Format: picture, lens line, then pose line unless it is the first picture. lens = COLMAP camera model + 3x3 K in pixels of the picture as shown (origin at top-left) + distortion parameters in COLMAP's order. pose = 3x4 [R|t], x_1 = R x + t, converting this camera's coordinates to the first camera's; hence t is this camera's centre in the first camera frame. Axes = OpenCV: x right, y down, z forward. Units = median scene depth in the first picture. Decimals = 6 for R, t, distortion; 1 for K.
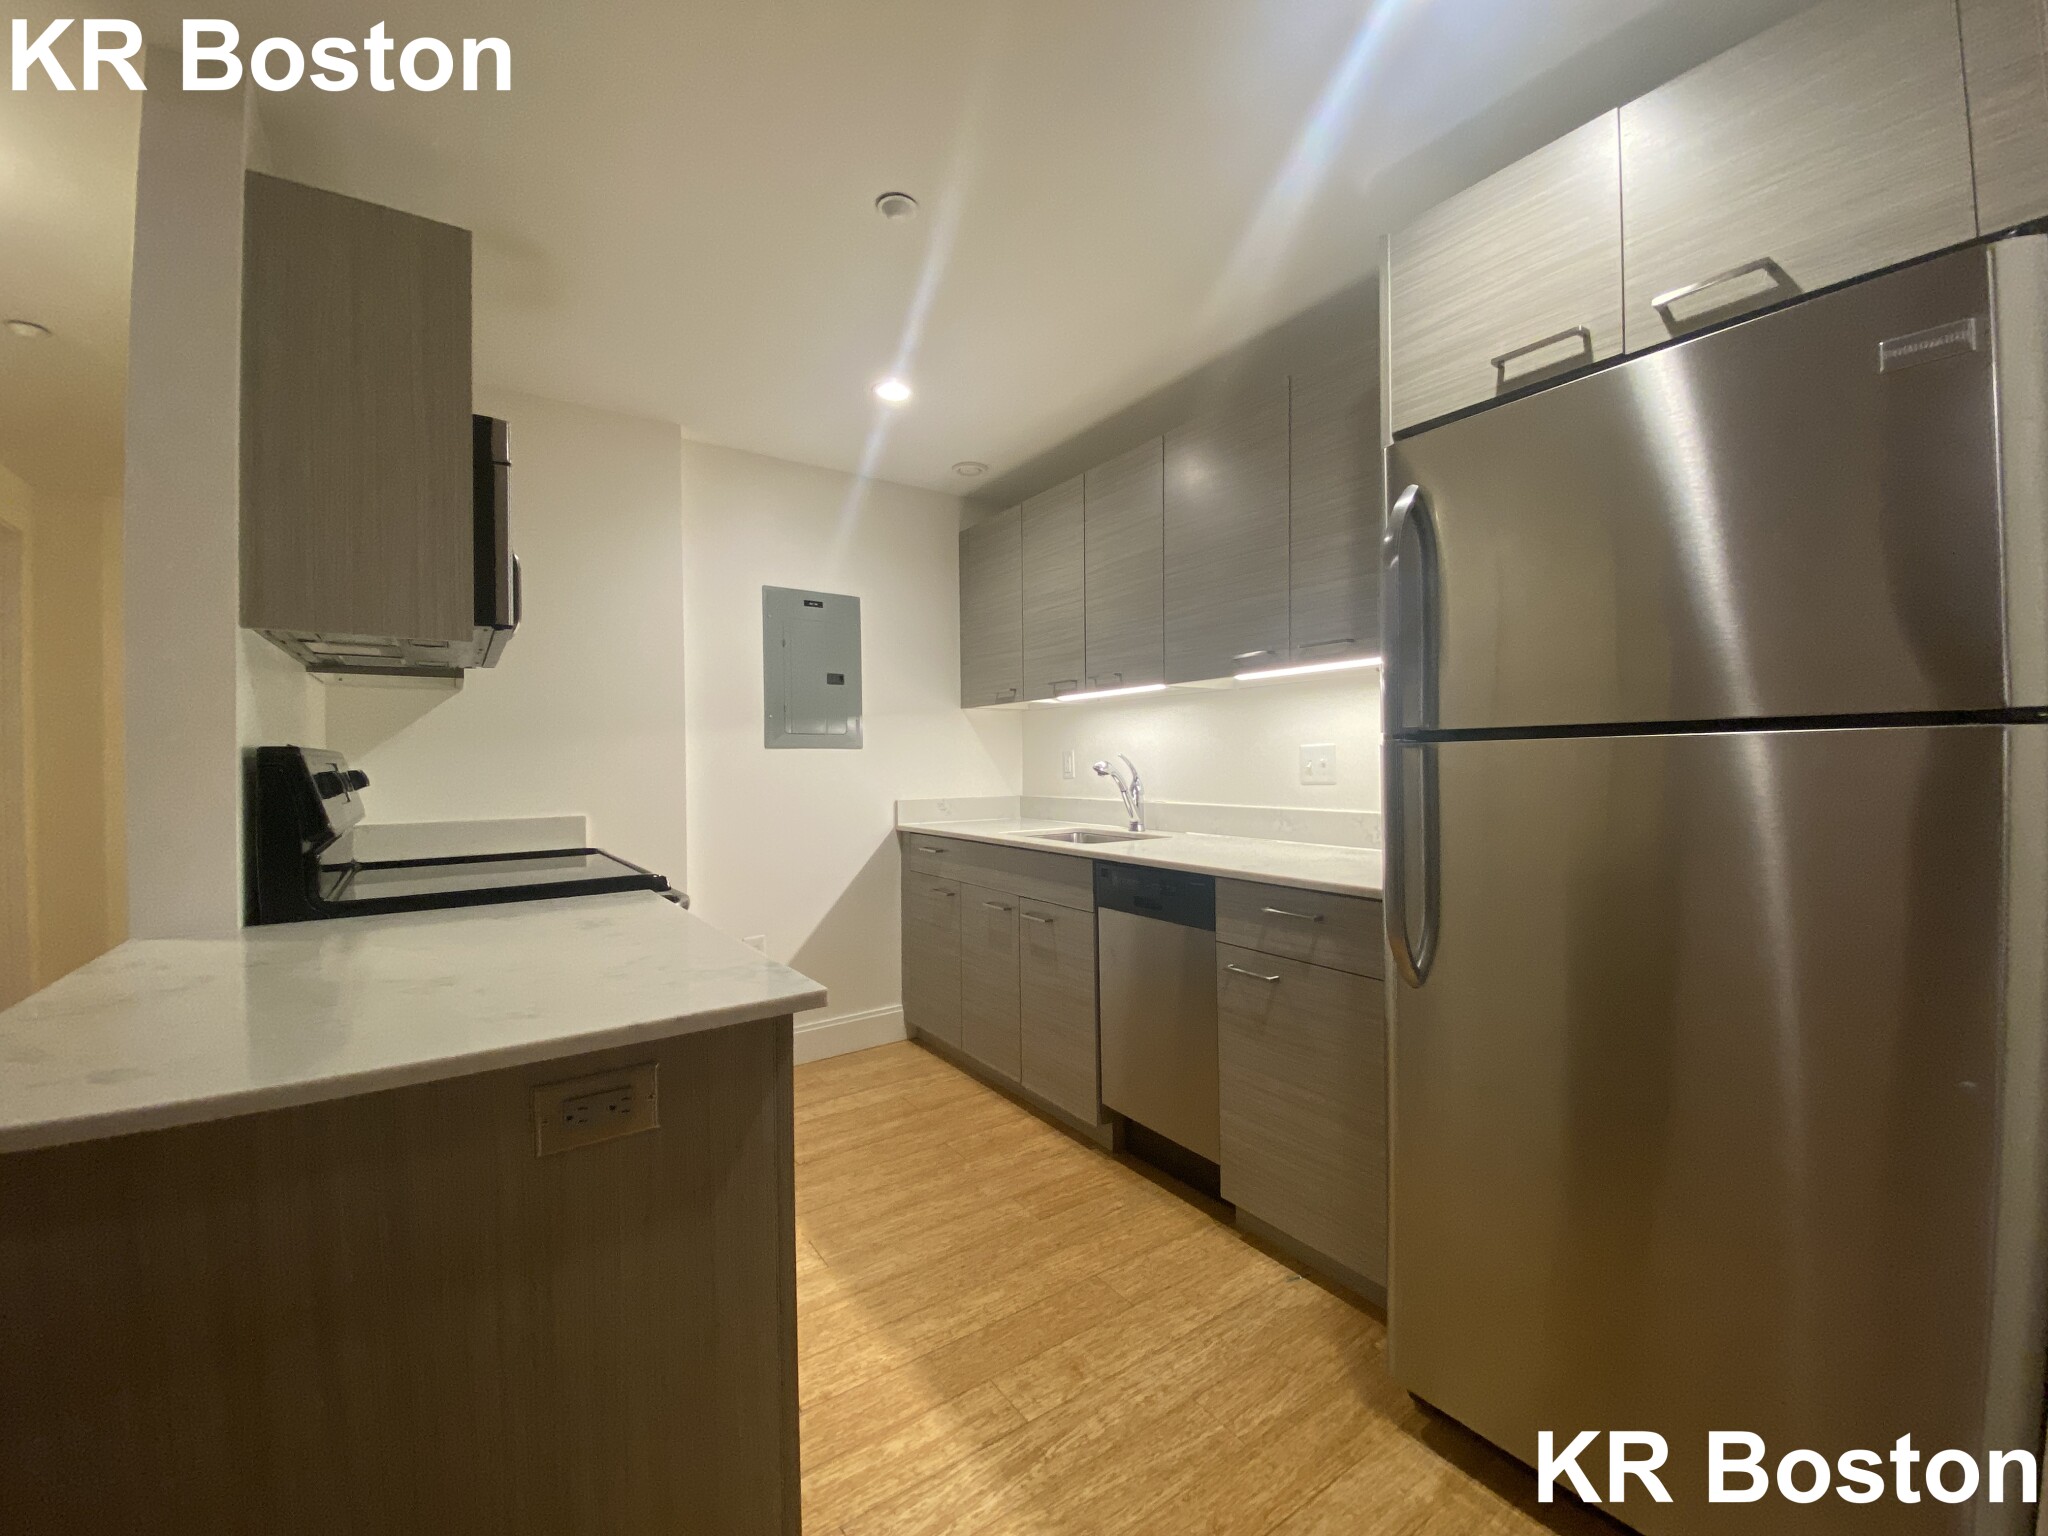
lens RADIAL K [[823.6, 0, 1011.7], [0, 823.6, 771.3], [0, 0, 1]] dist [0.032869, -0.023034]
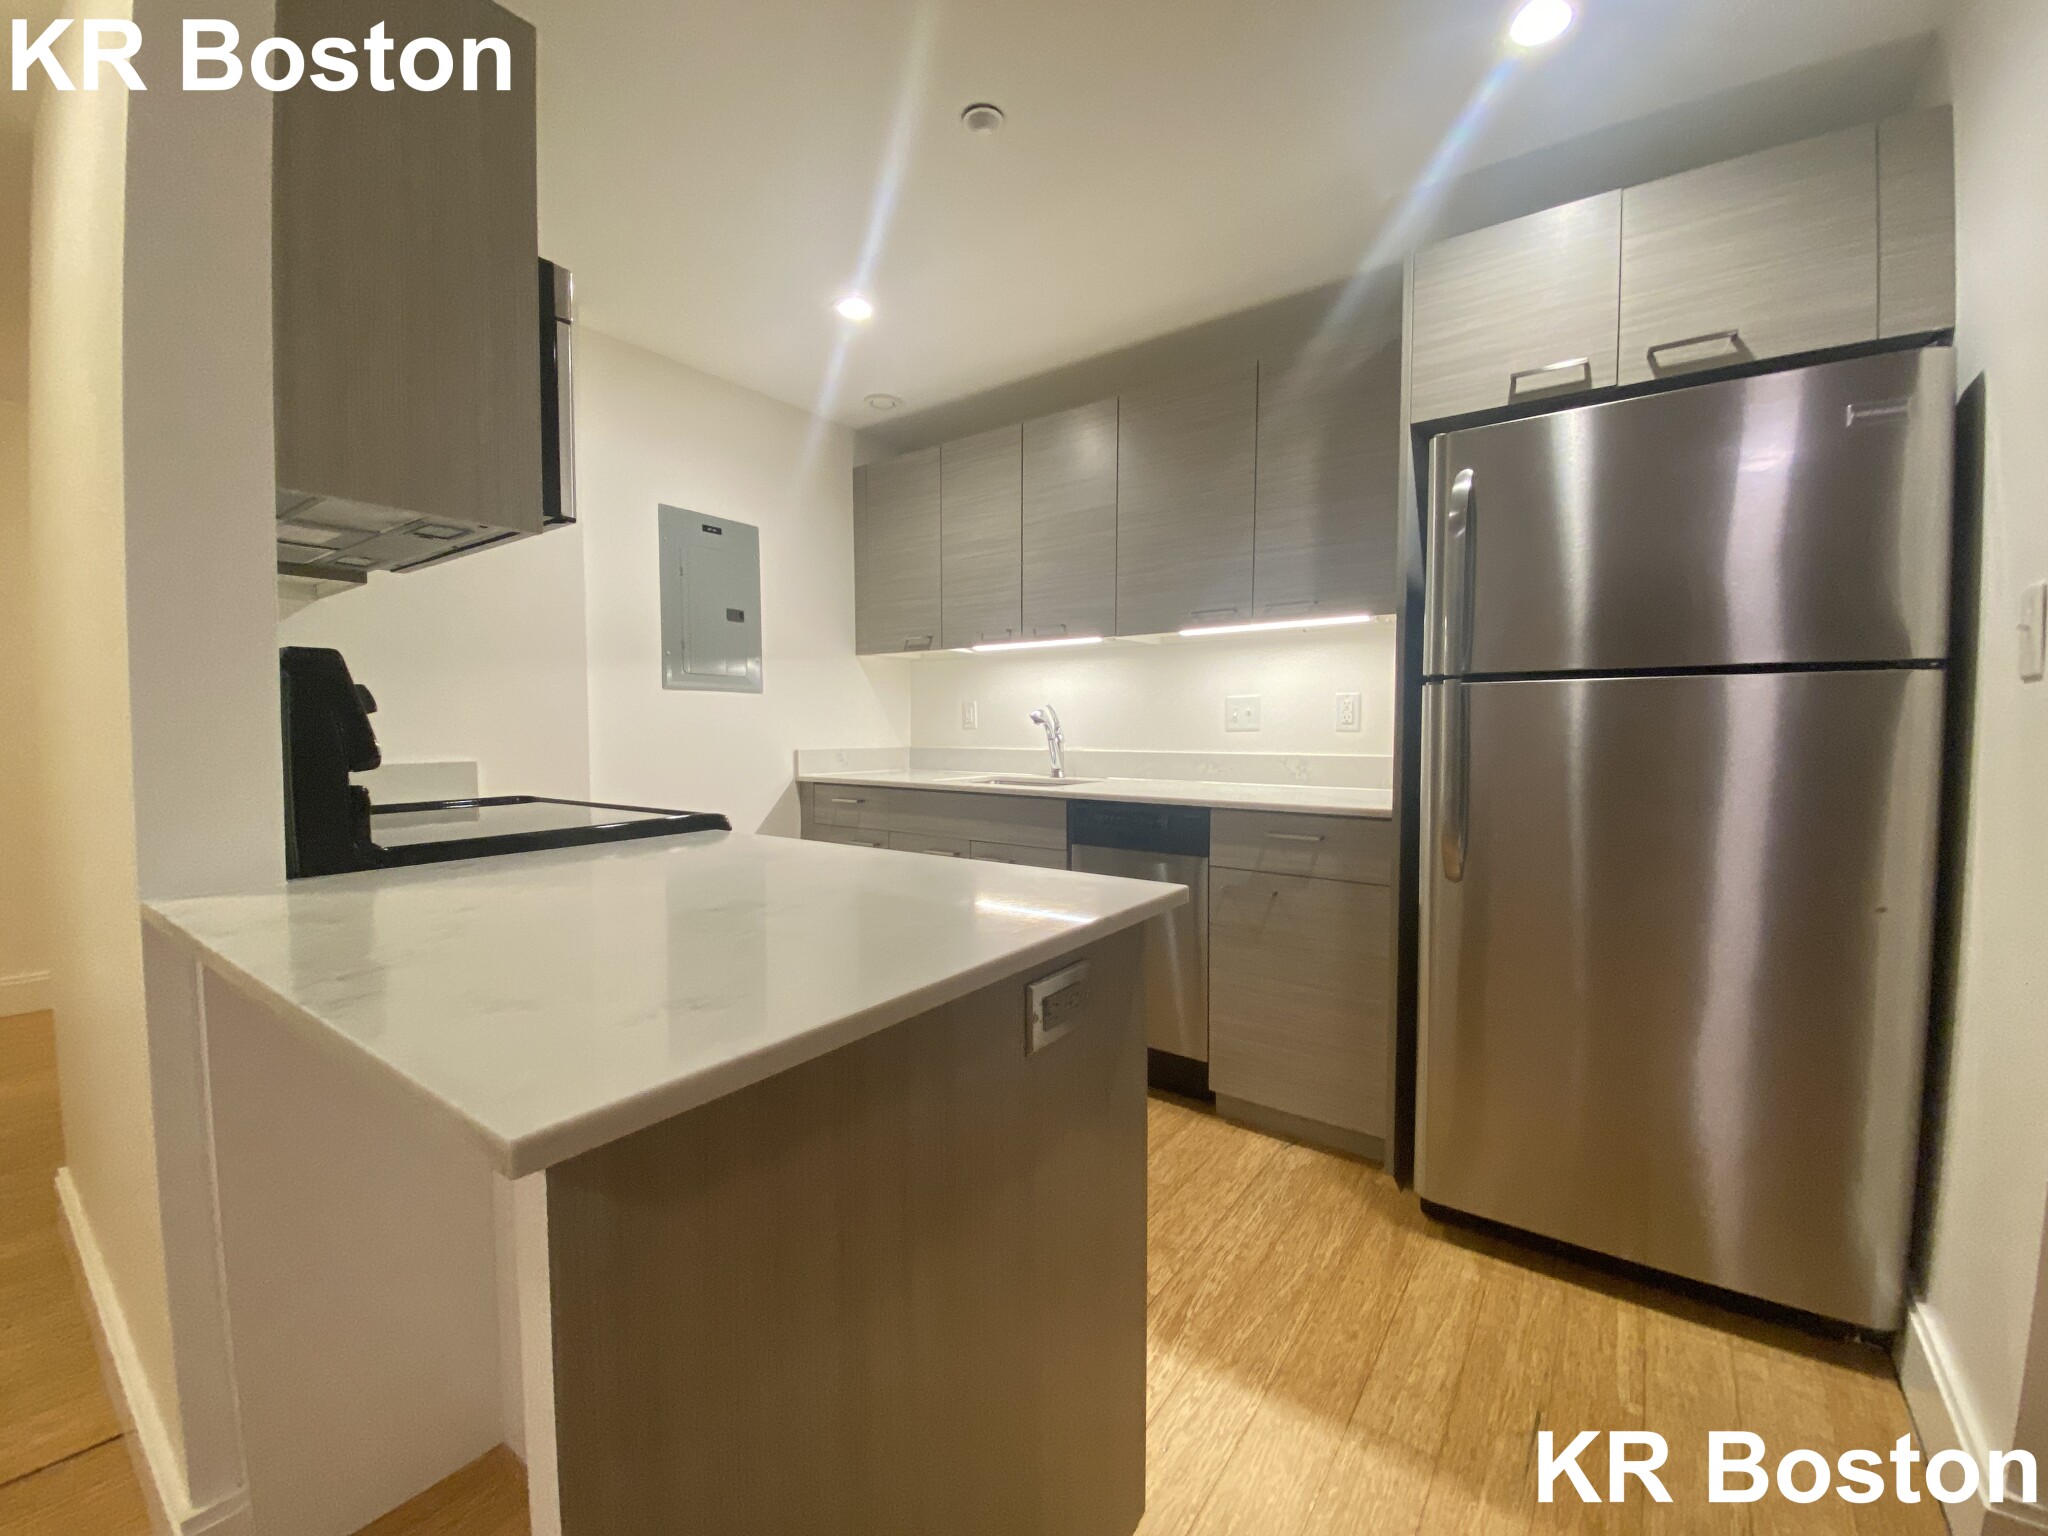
lens RADIAL K [[830.9, 0, 1024.0], [0, 830.9, 768.0], [0, 0, 1]] dist [0.048702, -0.032728]
pose [[0.942557, -0.005462, 0.334002, -0.310740], [-0.007053, 0.999318, 0.036247, 0.028990], [-0.333972, -0.036521, 0.941875, 0.023193]]
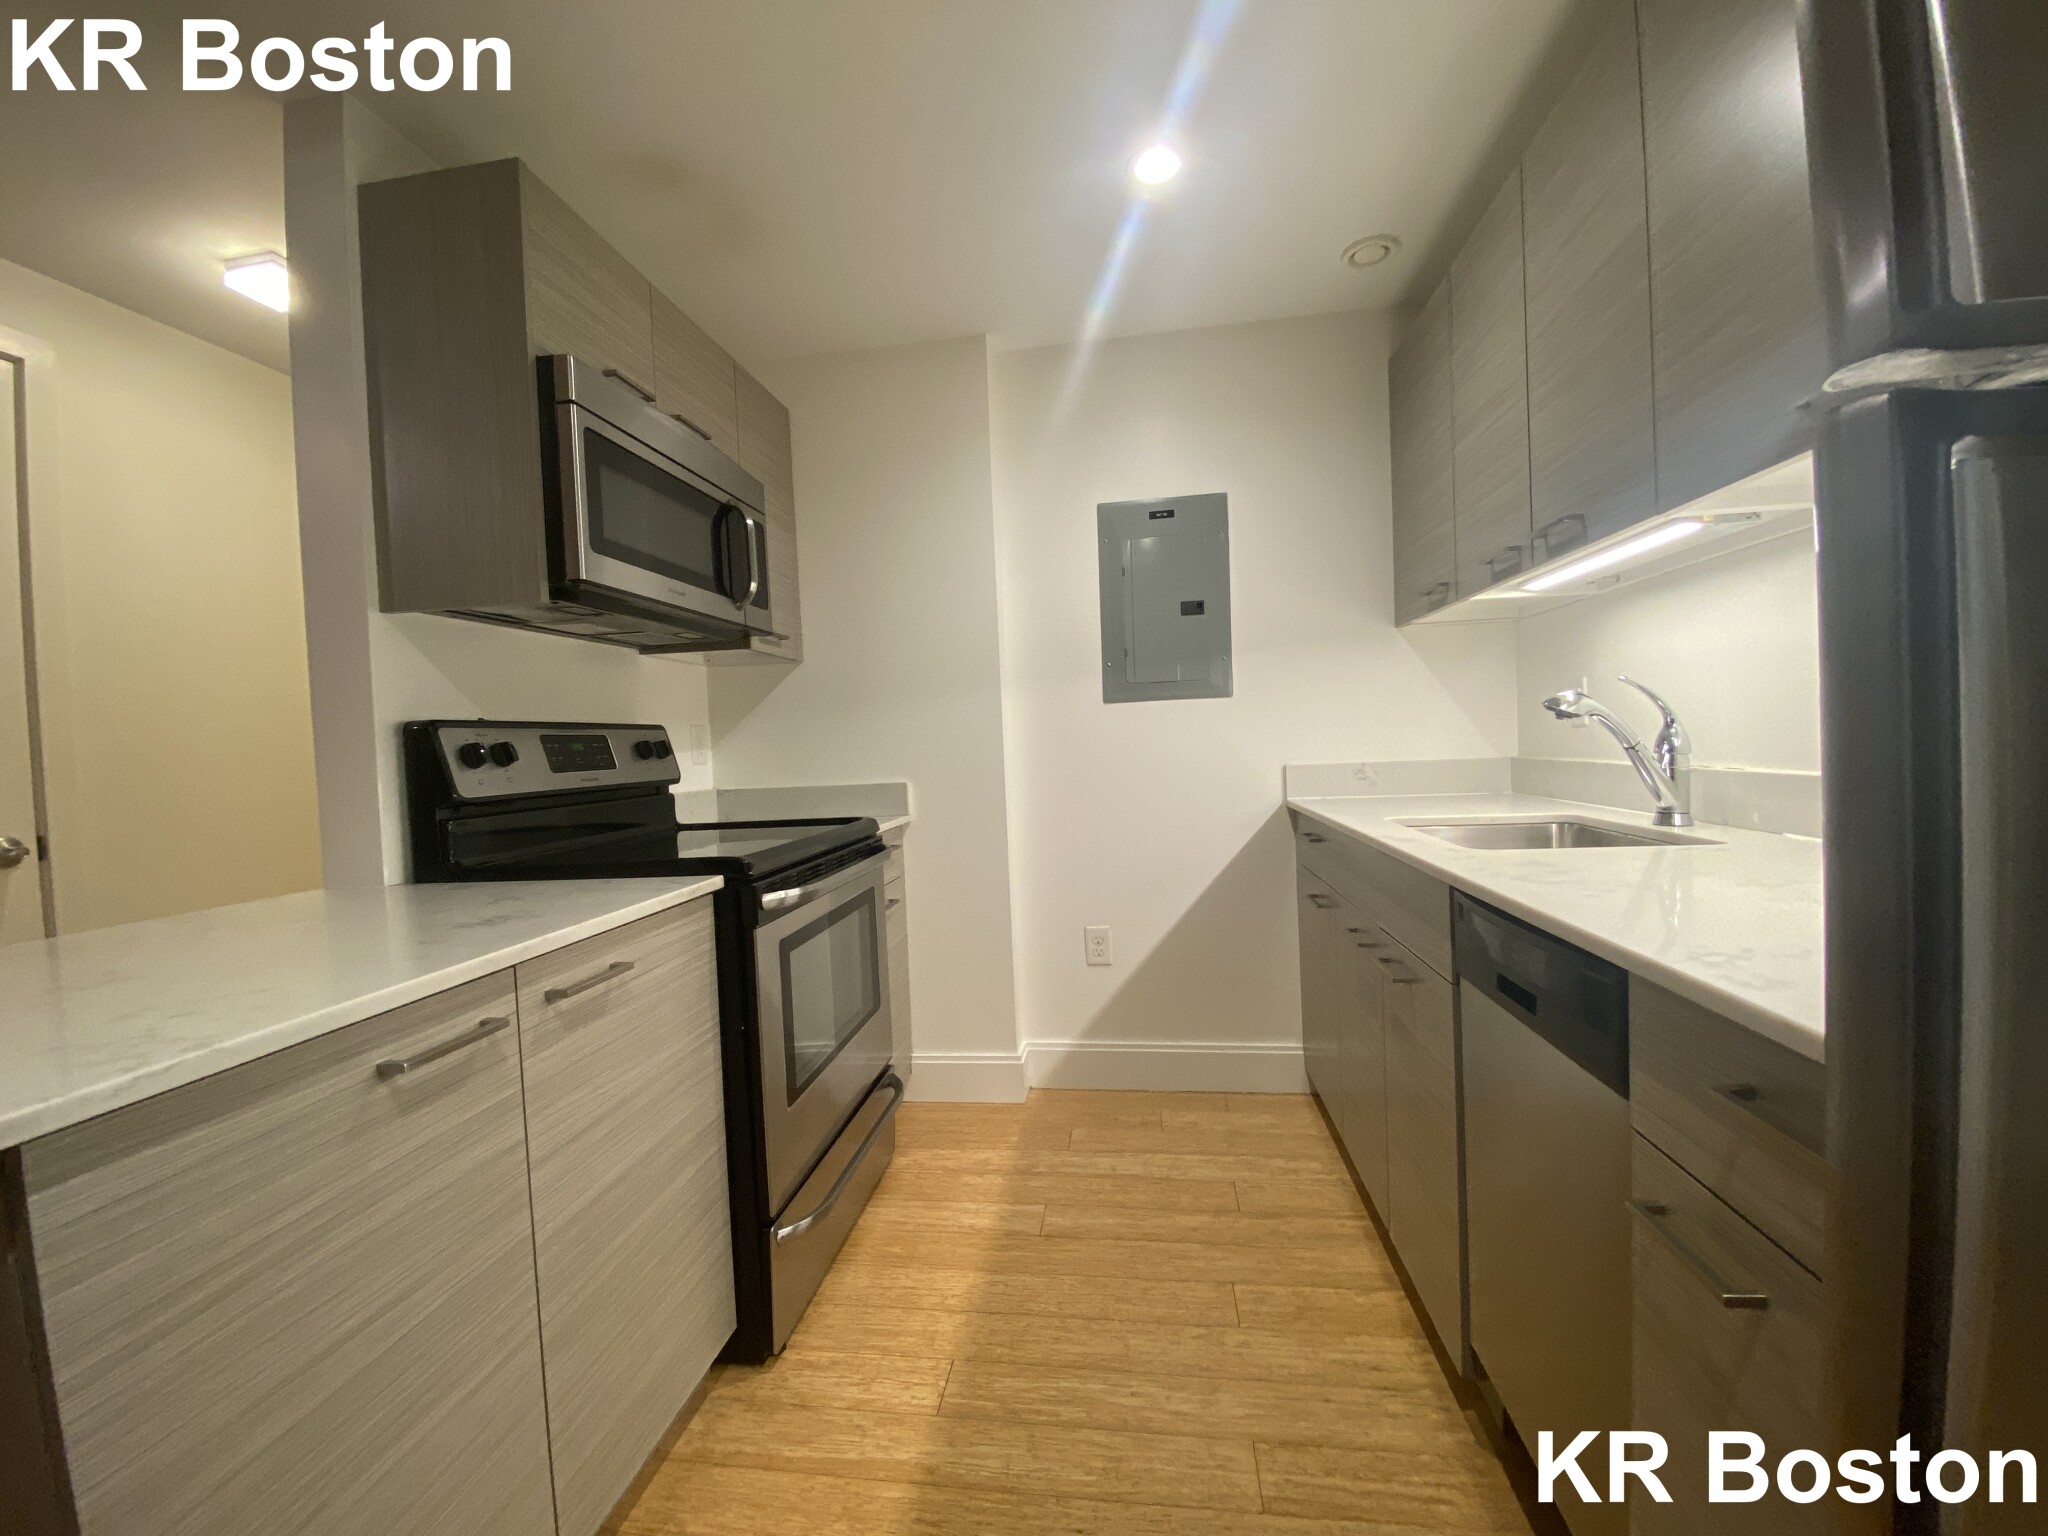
lens RADIAL K [[830.9, 0, 1024.0], [0, 830.9, 768.0], [0, 0, 1]] dist [0.048702, -0.032728]
pose [[0.741382, 0.000847, -0.671083, 0.267792], [0.028269, 0.999072, 0.032491, 0.010289], [0.670488, -0.043059, 0.740670, 0.435217]]
